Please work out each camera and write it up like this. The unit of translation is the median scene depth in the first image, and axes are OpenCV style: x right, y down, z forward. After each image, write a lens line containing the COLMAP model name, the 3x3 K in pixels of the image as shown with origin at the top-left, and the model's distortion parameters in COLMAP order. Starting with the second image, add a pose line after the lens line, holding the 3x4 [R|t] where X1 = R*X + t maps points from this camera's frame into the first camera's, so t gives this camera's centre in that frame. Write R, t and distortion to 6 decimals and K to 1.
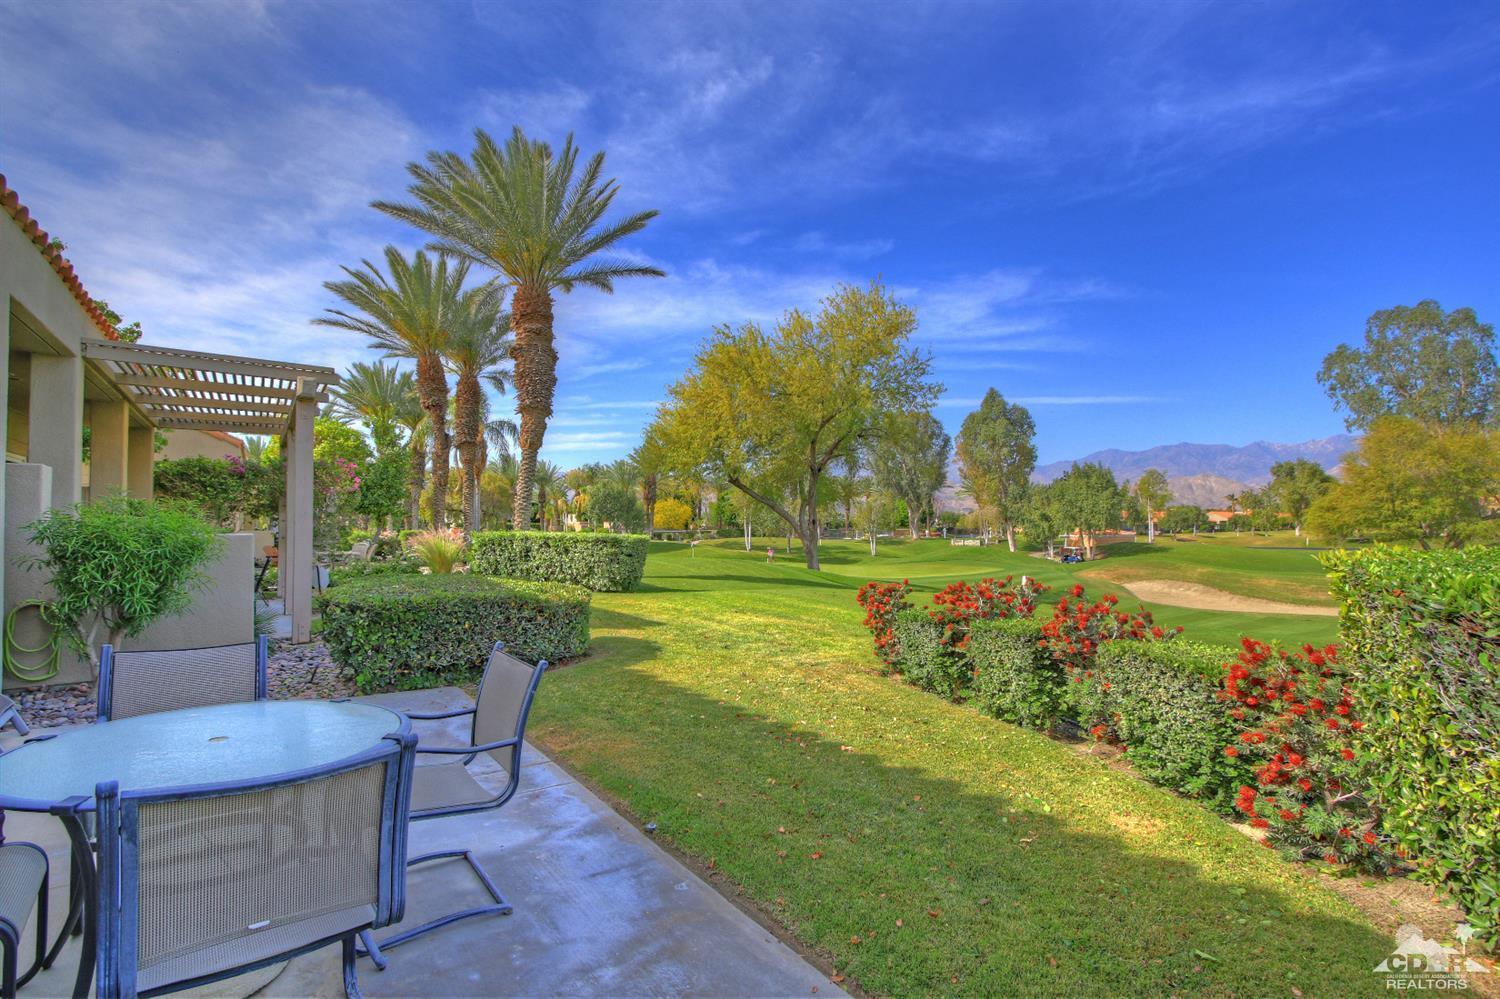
lens RADIAL K [[701.6, 0, 747.0], [0, 701.6, 508.7], [0, 0, 1]] dist [-0.009931, 0.001699]
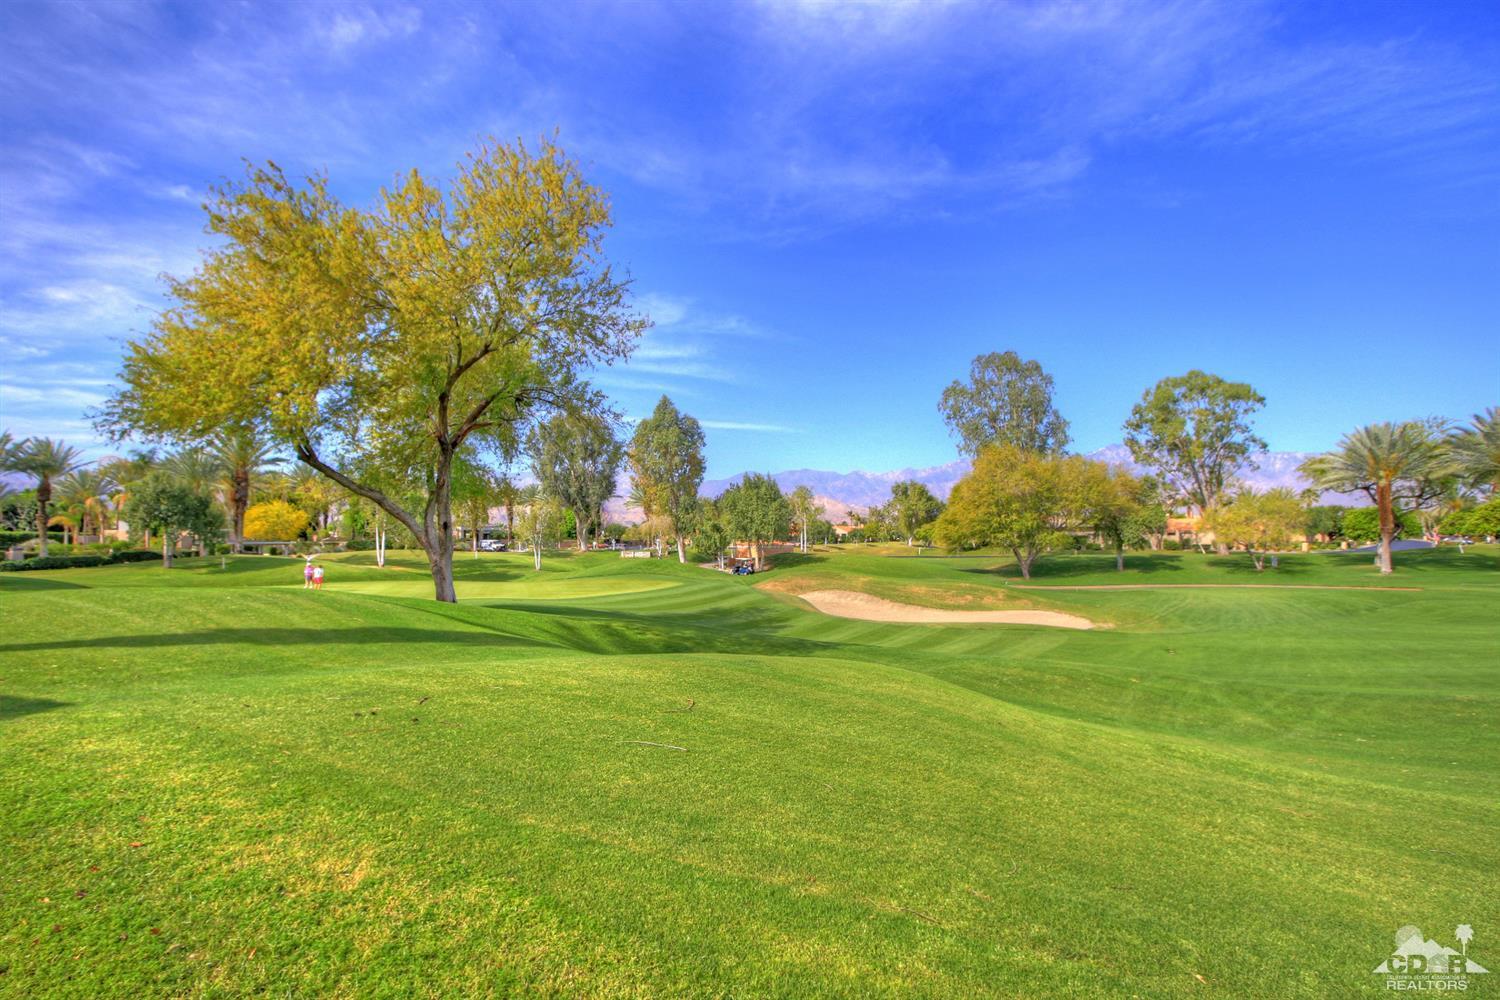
lens RADIAL K [[701.6, 0, 740.2], [0, 701.6, 513.0], [0, 0, 1]] dist [-0.009931, 0.001699]
pose [[0.888822, 0.017151, 0.457931, 0.008764], [-0.012303, 0.999832, -0.013568, 0.004840], [-0.458086, 0.006425, 0.888884, 0.128164]]
